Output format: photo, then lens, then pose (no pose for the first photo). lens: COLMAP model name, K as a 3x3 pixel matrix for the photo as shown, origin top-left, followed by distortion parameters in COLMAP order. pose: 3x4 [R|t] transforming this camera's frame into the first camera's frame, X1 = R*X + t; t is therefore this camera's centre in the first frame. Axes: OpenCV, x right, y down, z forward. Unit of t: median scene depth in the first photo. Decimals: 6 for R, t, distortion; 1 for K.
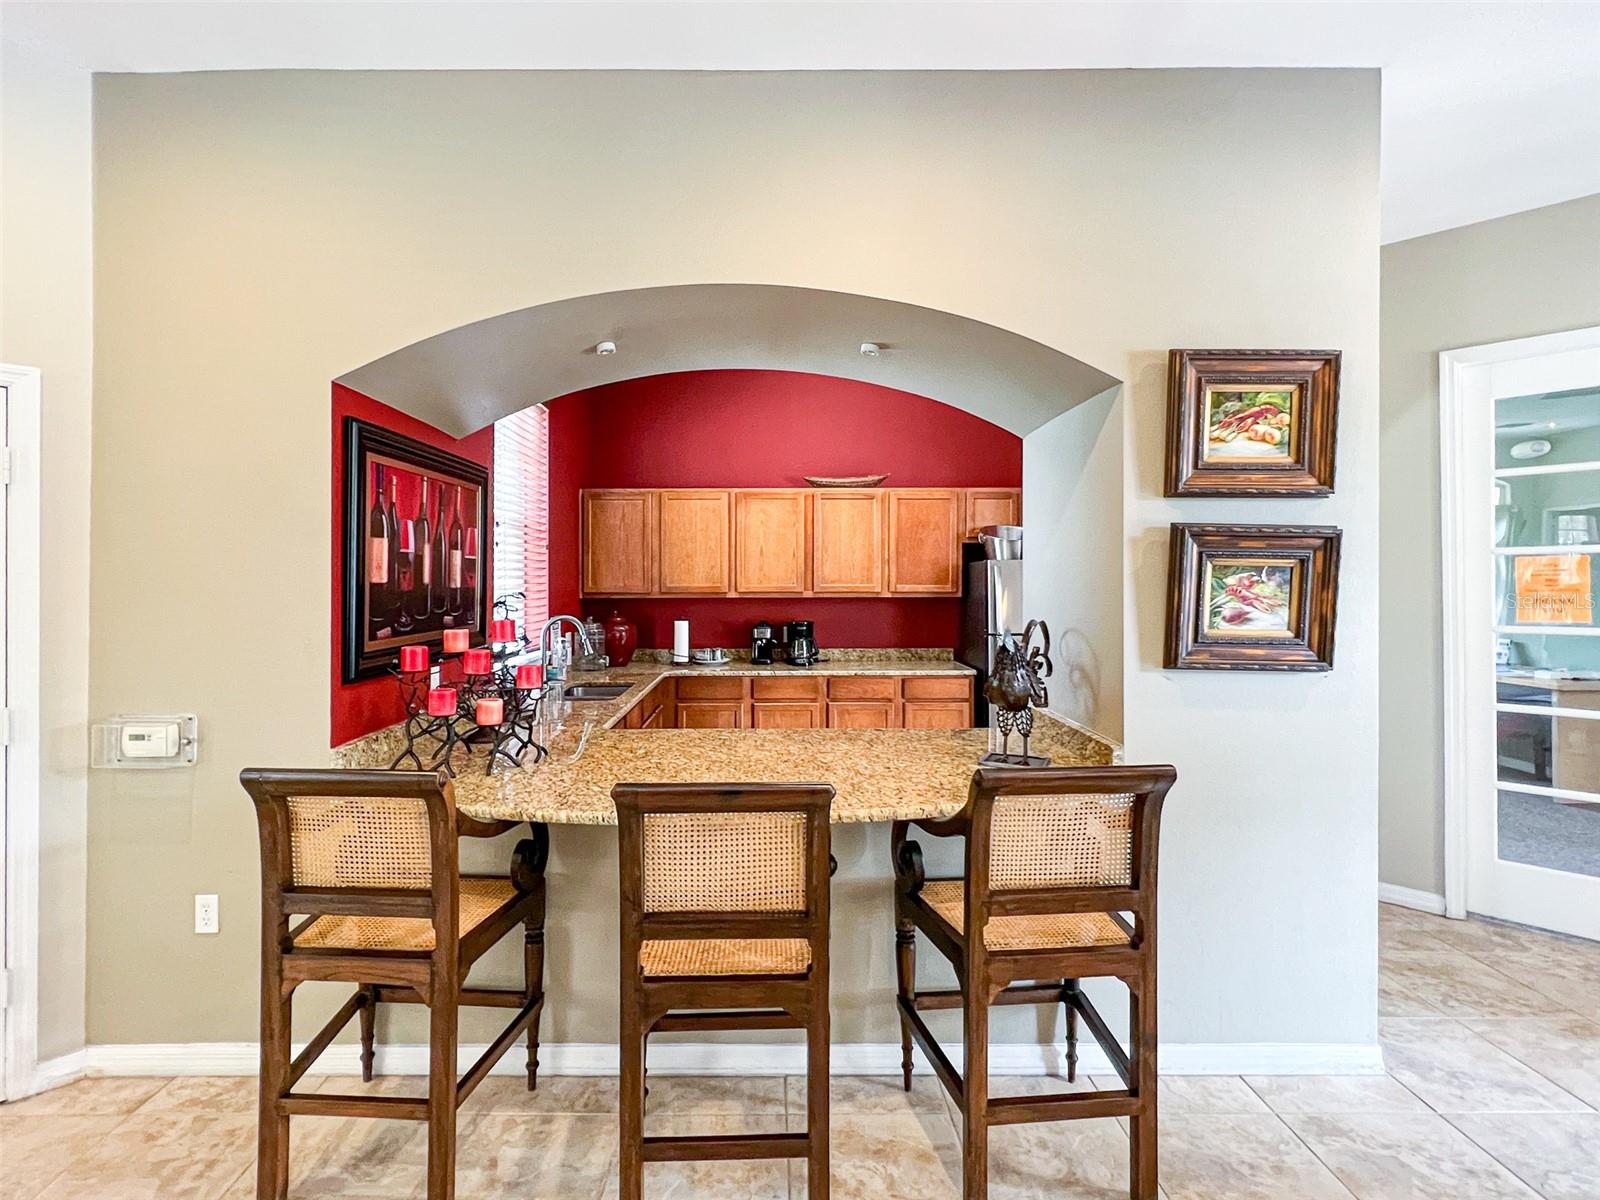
lens RADIAL K [[746.9, 0, 800.4], [0, 746.9, 598.9], [0, 0, 1]] dist [0.000167, 0.000011]
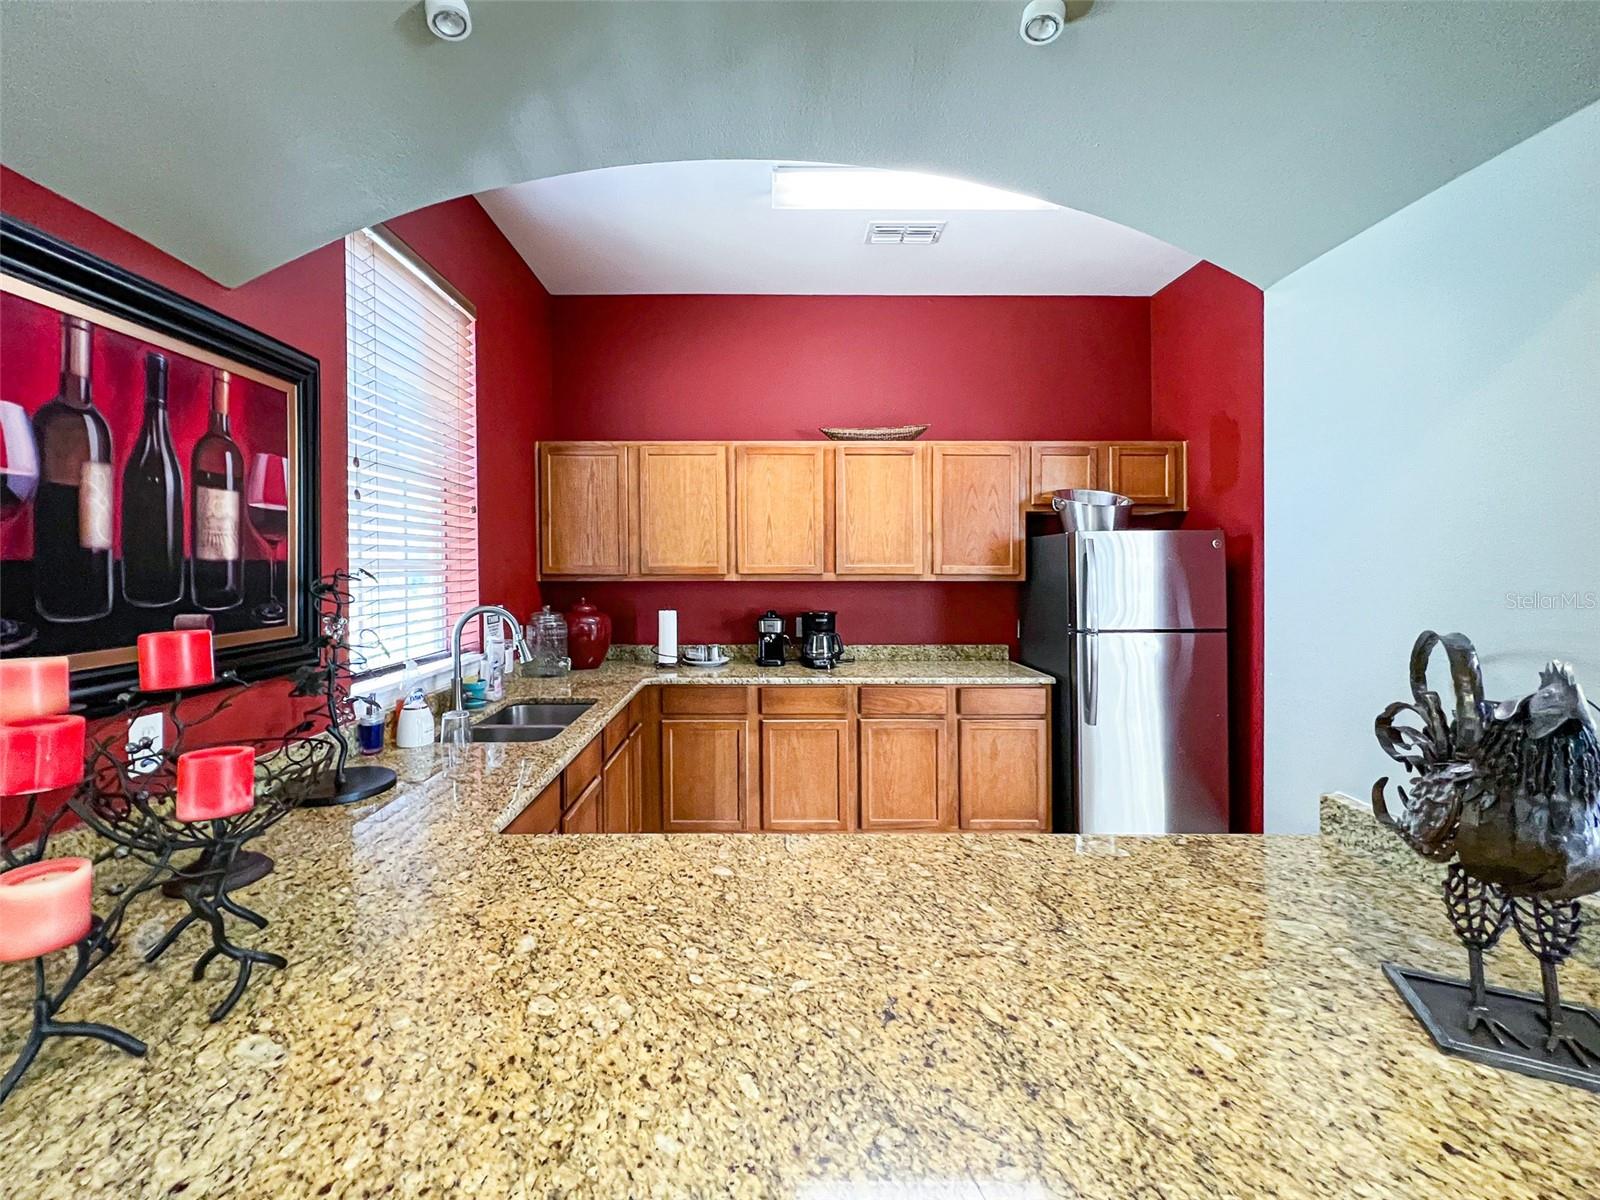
lens RADIAL K [[647.2, 0, 806.3], [0, 647.2, 644.8], [0, 0, 1]] dist [0.000843, -0.000083]
pose [[0.999586, 0.000240, 0.028778, -0.033384], [-0.002985, 0.995435, 0.095395, 0.000042], [-0.028623, -0.095442, 0.995023, 0.319629]]
